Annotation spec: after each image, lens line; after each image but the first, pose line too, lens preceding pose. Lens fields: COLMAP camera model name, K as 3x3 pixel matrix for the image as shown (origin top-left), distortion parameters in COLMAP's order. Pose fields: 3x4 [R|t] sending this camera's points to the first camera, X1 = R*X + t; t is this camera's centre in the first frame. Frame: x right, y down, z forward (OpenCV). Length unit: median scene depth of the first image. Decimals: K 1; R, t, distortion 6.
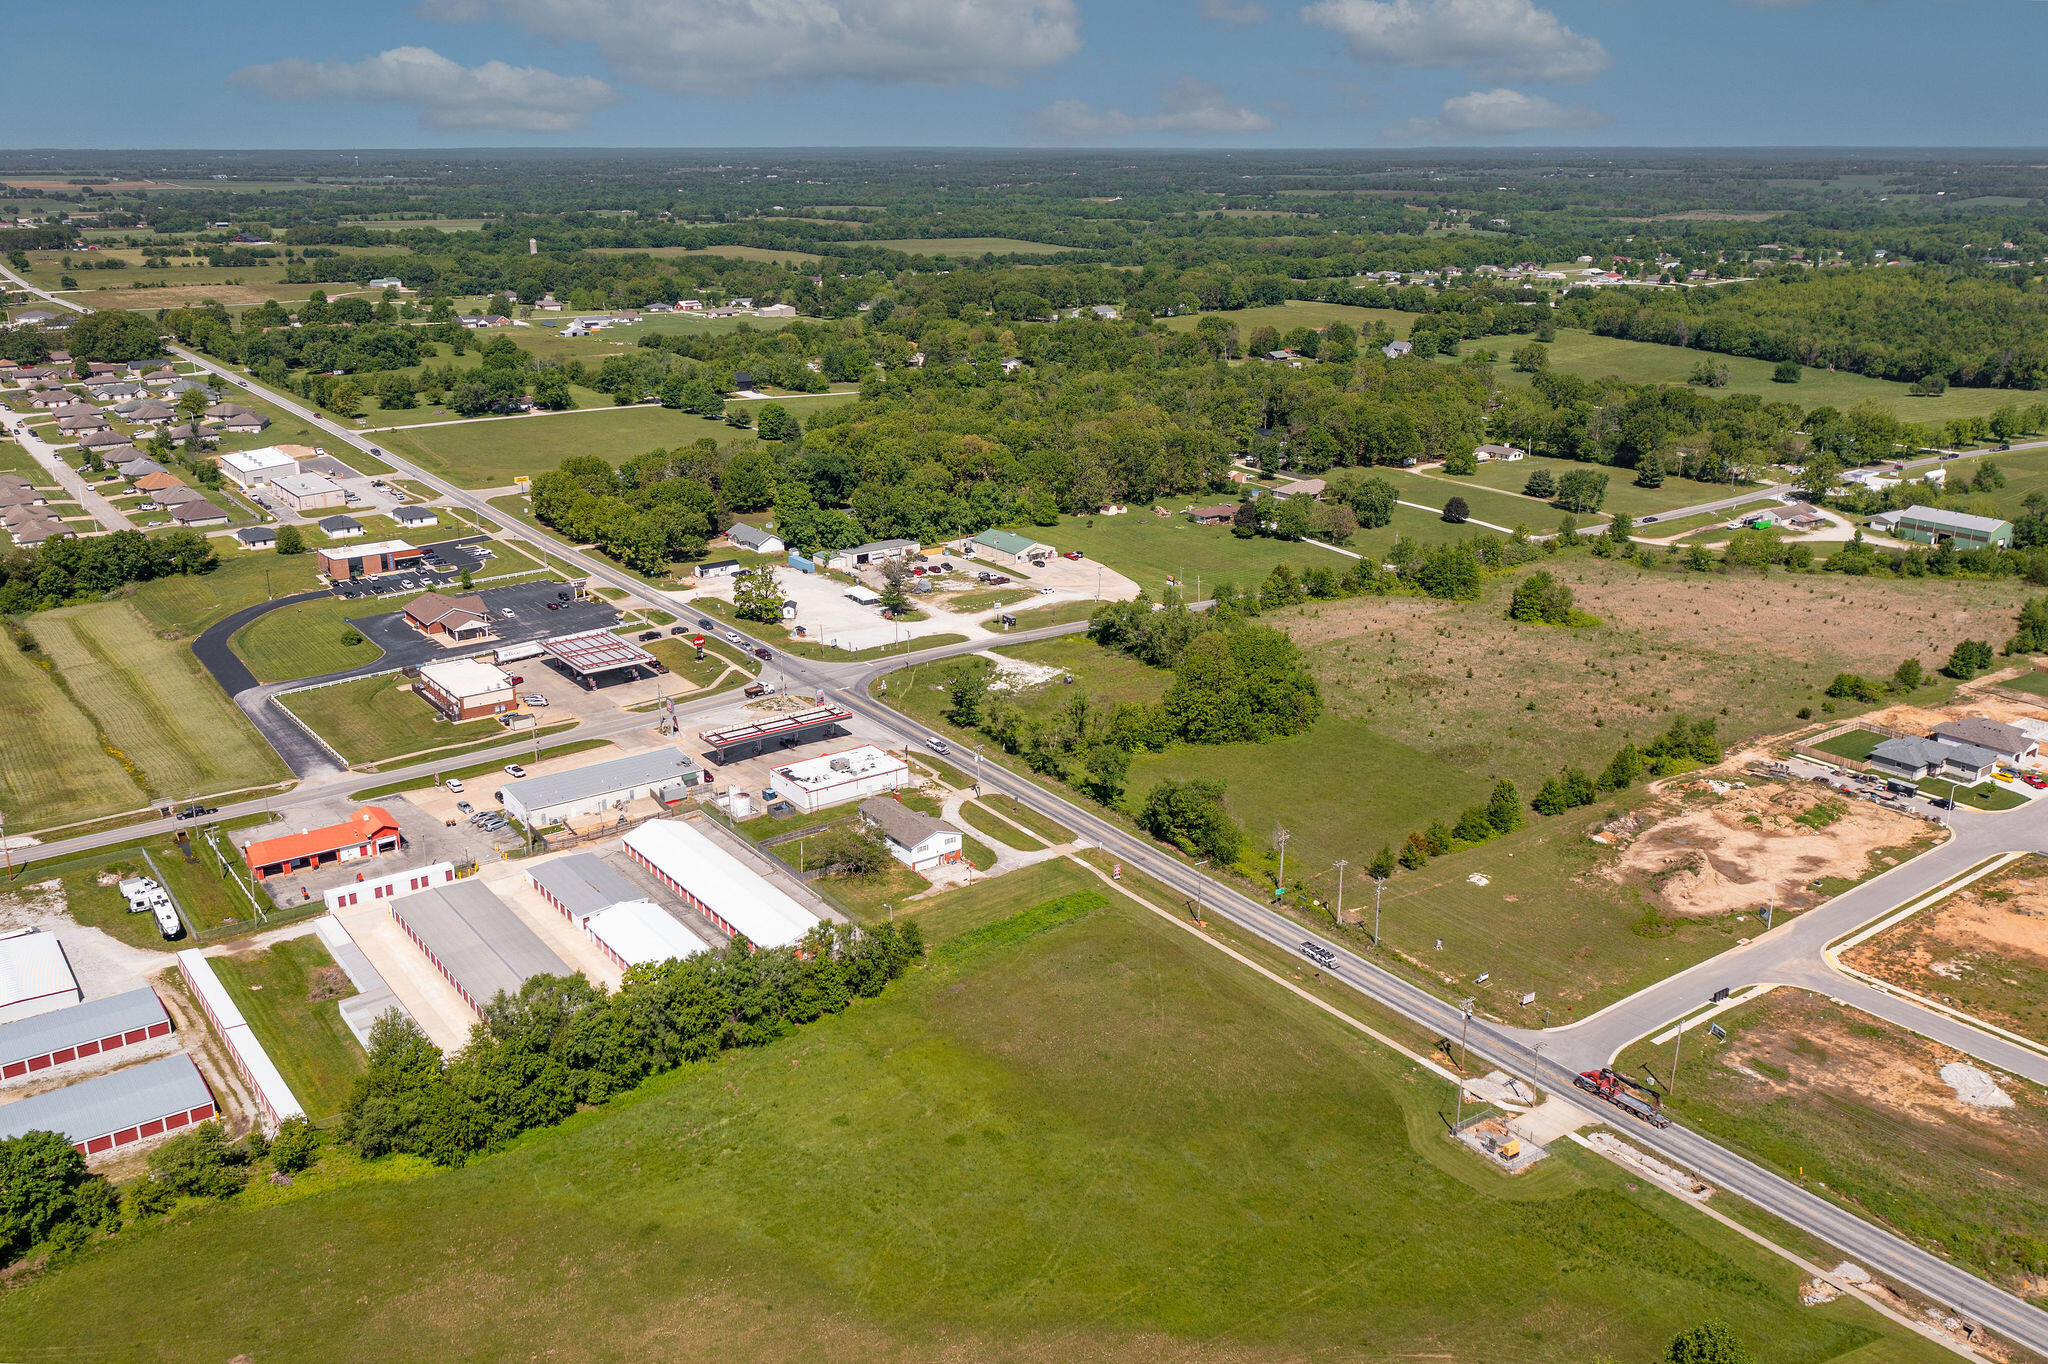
lens RADIAL K [[1693.7, 0, 1023.7], [0, 1693.7, 630.2], [0, 0, 1]] dist [0.004618, 0.004833]
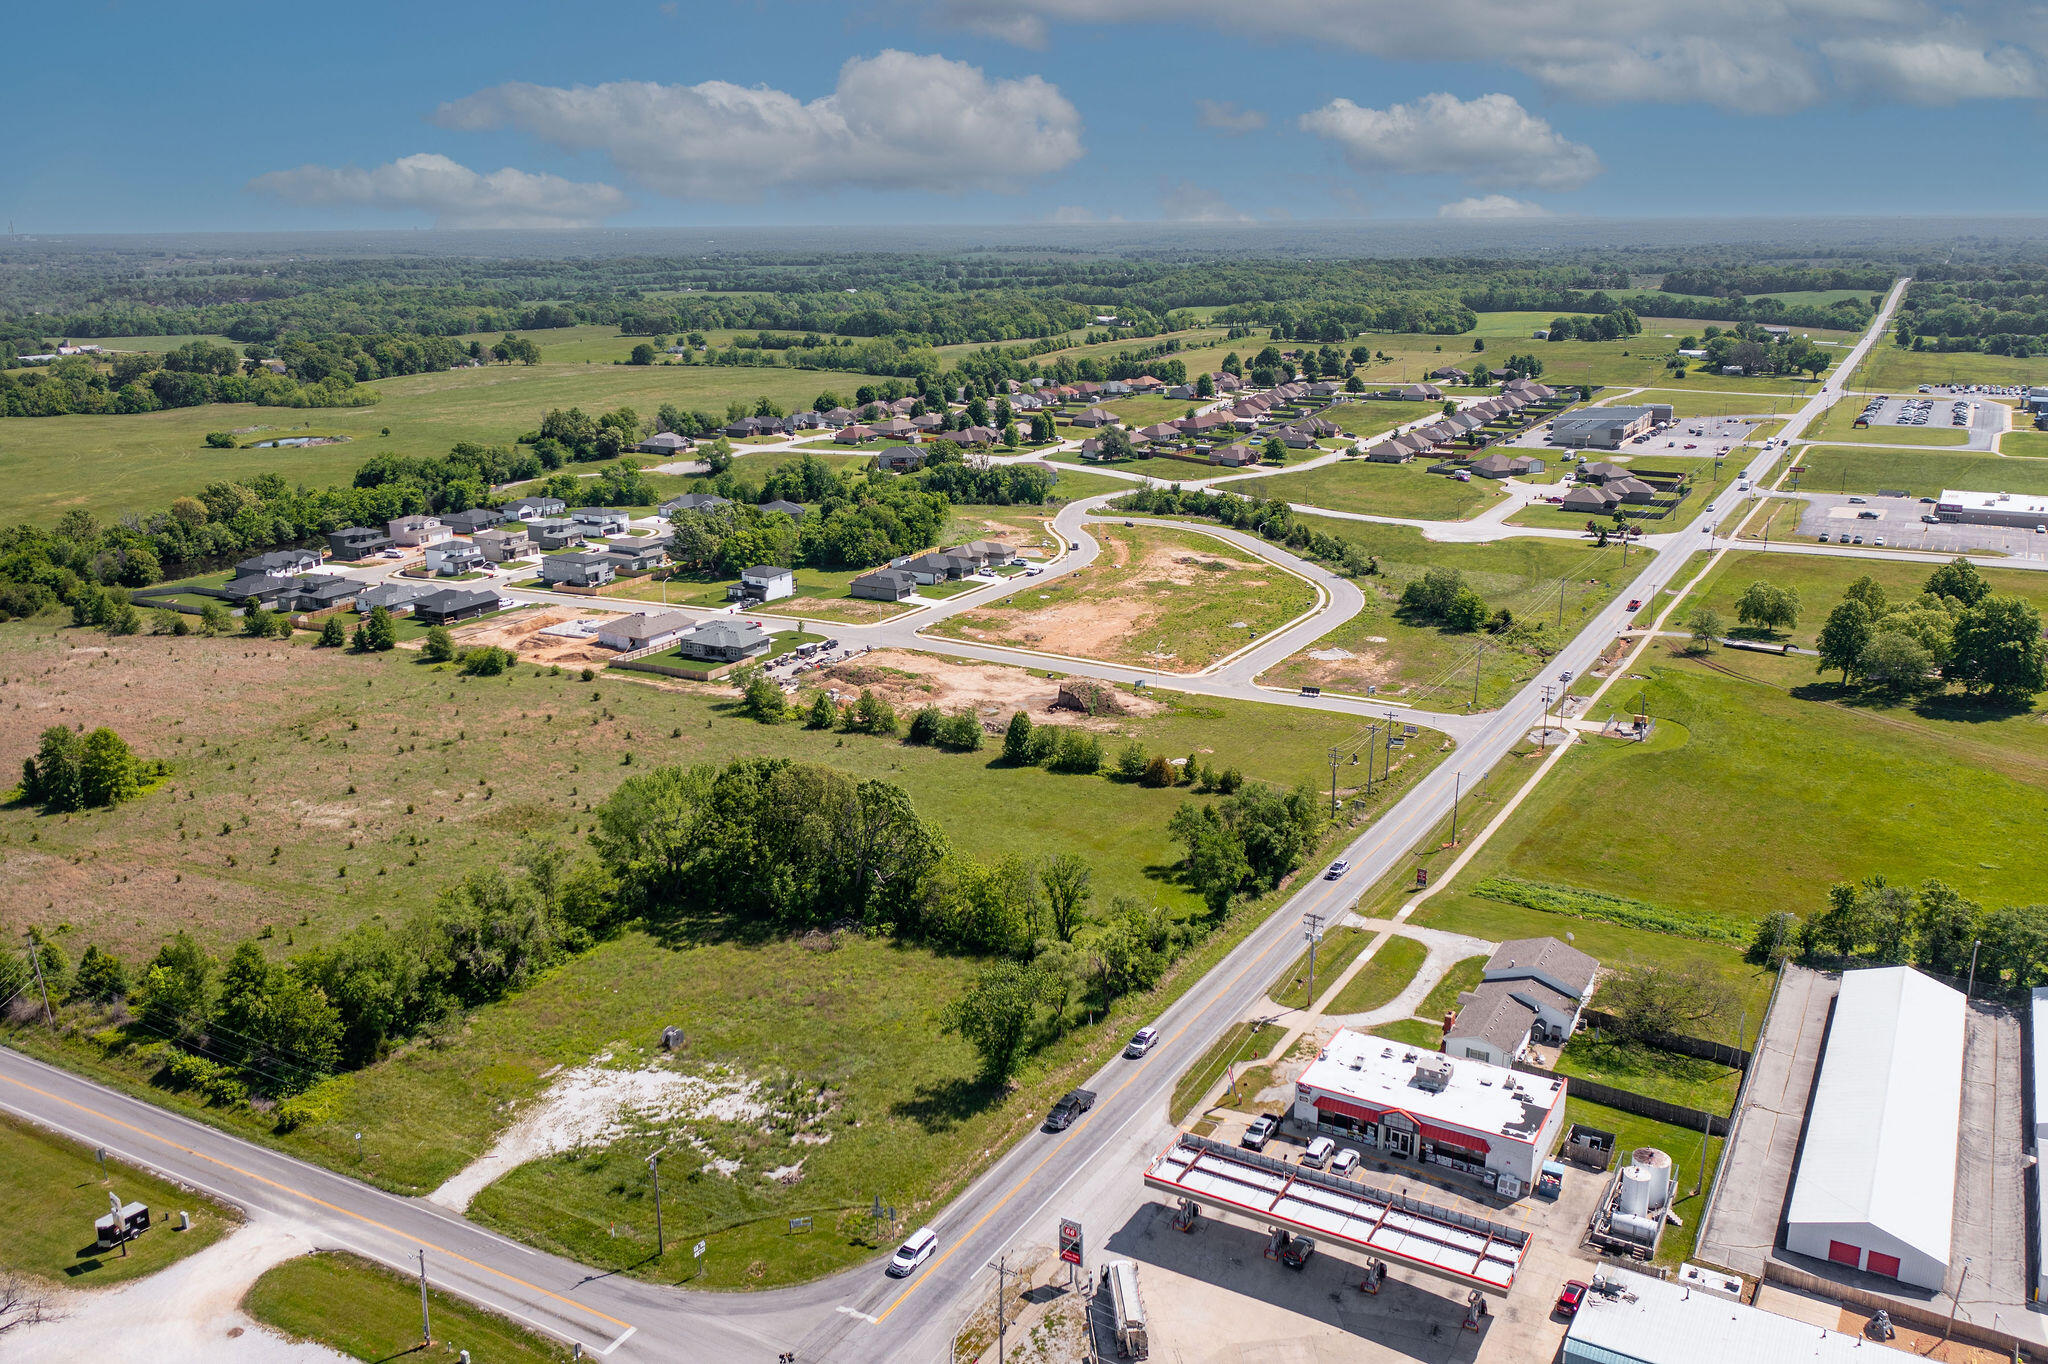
lens RADIAL K [[1631.1, 0, 1015.5], [0, 1631.1, 681.1], [0, 0, 1]] dist [0.005068, 0.010530]
pose [[-0.396210, -0.244842, 0.884913, -0.446717], [0.266524, 0.891620, 0.366031, -0.228950], [-0.878626, 0.380875, -0.288012, 1.169825]]
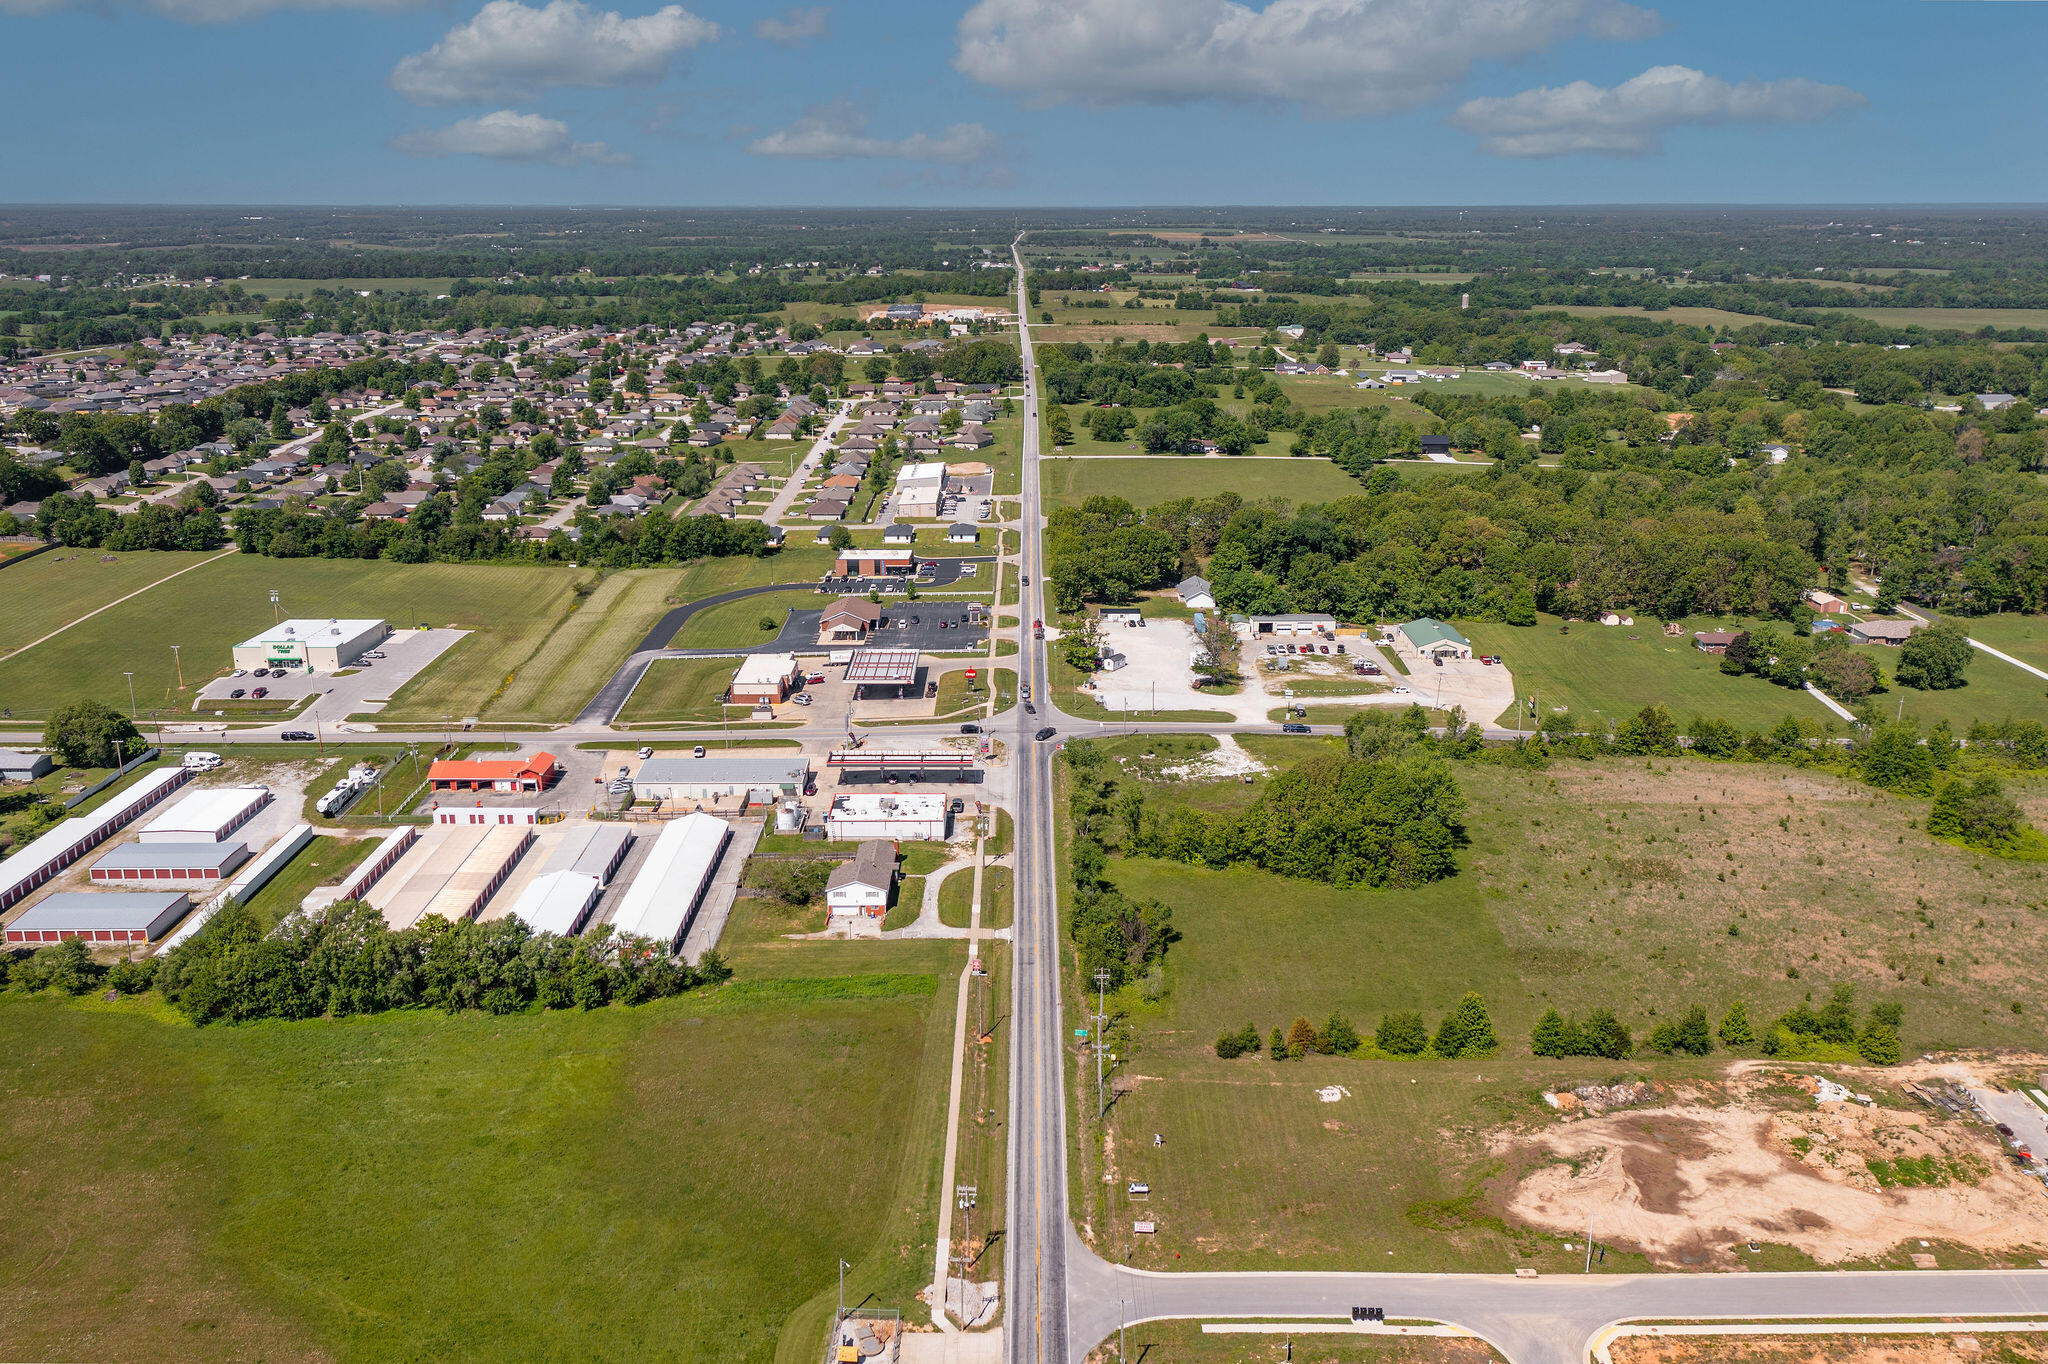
lens RADIAL K [[1641.7, 0, 1024.0], [0, 1641.7, 682.0], [0, 0, 1]] dist [0.008686, 0.010779]
pose [[0.805677, 0.168438, -0.567903, 0.499077], [-0.165370, 0.984559, 0.057408, -0.063114], [0.568804, 0.047662, 0.821091, 0.216080]]
